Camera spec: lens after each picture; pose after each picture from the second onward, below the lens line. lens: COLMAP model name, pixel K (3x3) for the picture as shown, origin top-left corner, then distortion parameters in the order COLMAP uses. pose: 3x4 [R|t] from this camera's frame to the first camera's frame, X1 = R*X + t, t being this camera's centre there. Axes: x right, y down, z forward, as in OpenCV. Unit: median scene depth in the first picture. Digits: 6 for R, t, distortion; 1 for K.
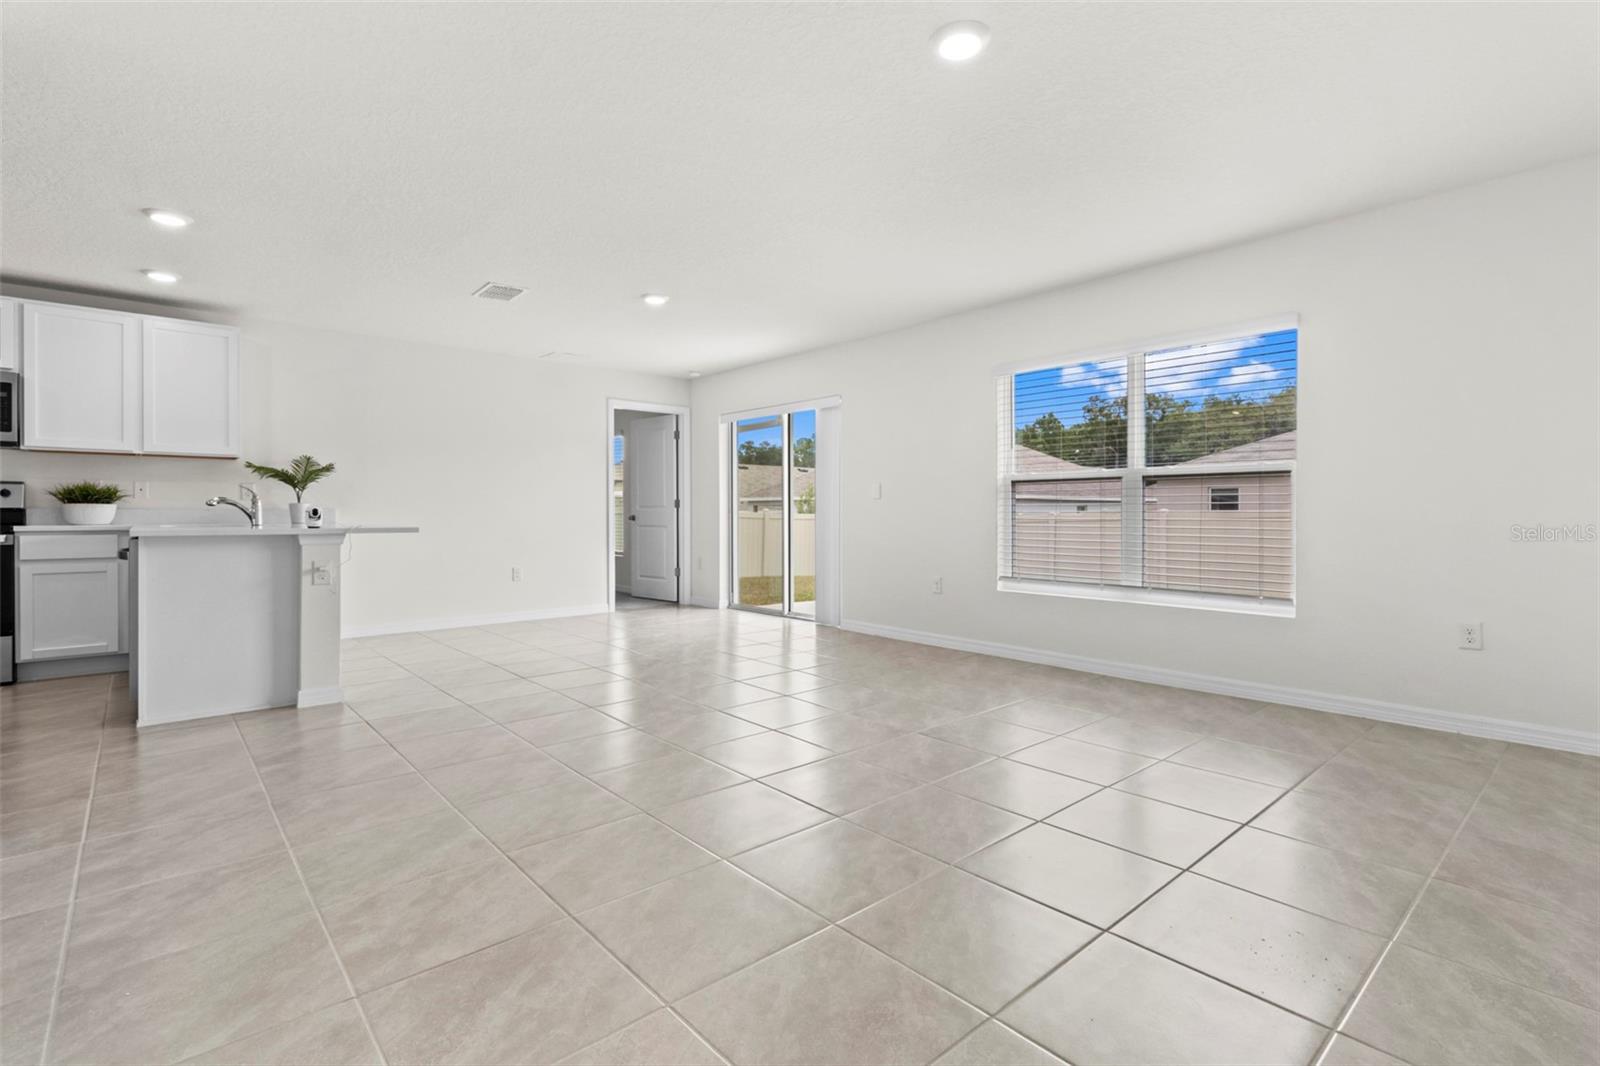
lens RADIAL K [[753.7, 0, 801.1], [0, 753.7, 542.1], [0, 0, 1]] dist [-0.001469, 0.000261]
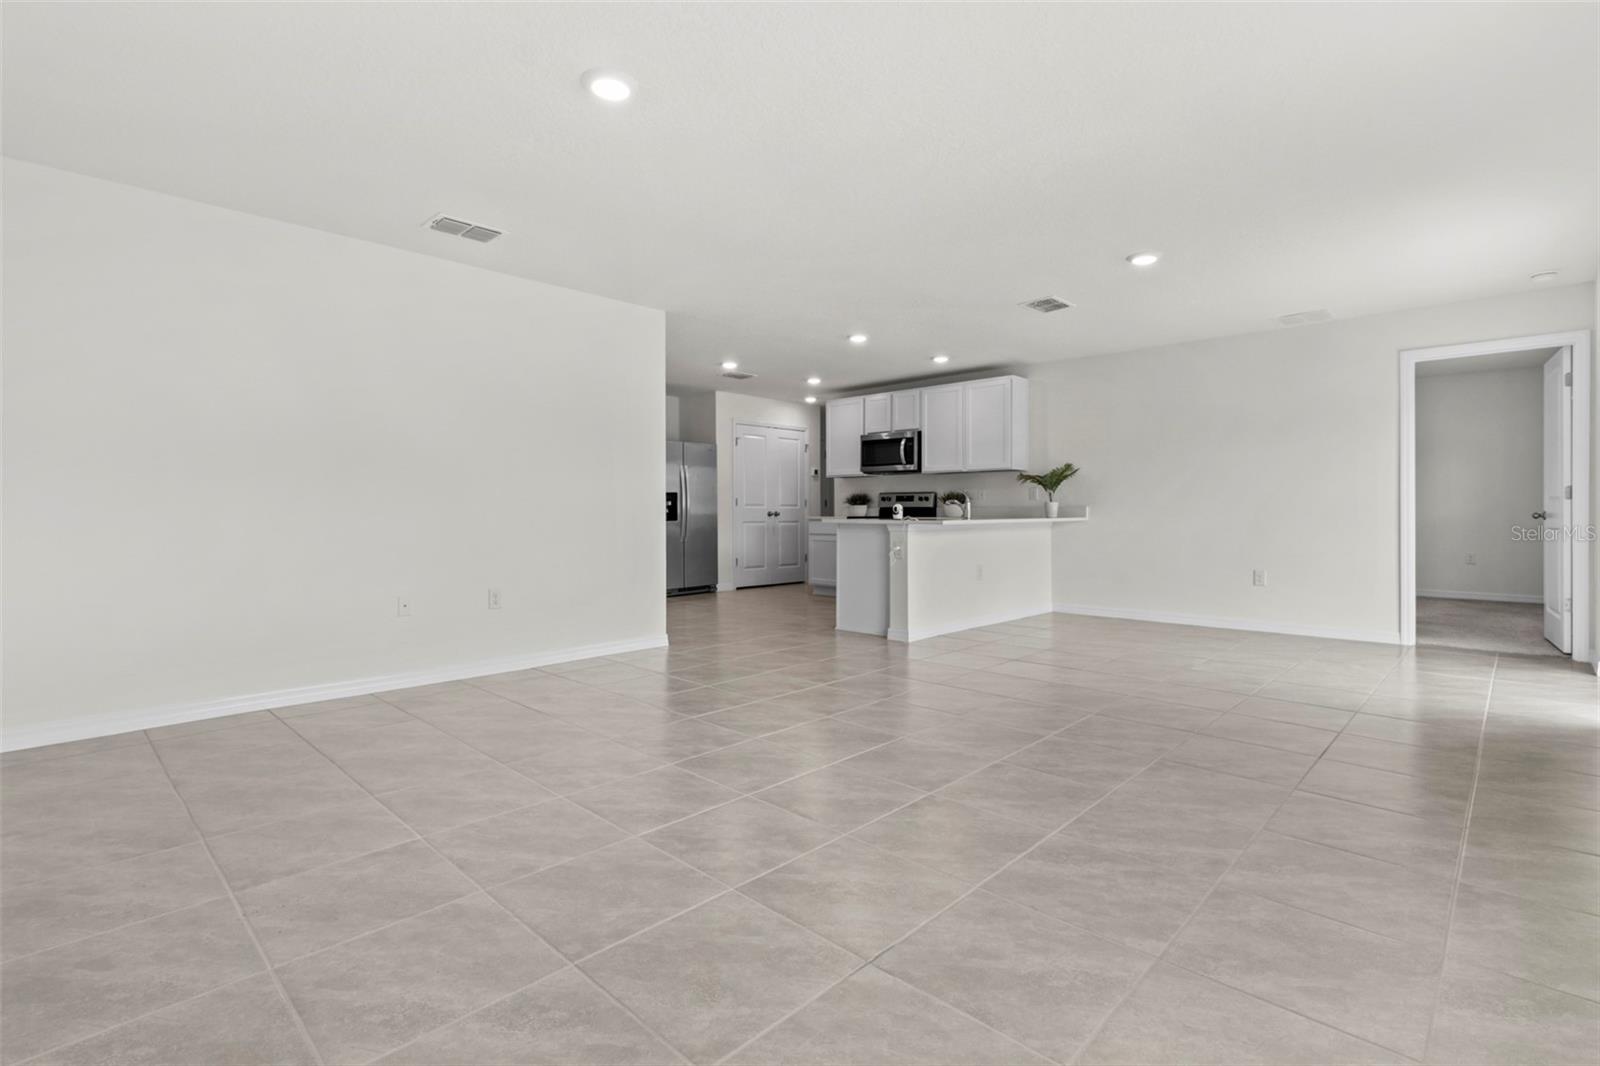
lens RADIAL K [[741.9, 0, 804.9], [0, 741.9, 513.4], [0, 0, 1]] dist [0.001795, -0.000215]
pose [[0.082087, 0.003431, -0.996619, 0.704492], [-0.034944, 0.999389, 0.000563, -0.022918], [0.996012, 0.034779, 0.082157, 0.628547]]
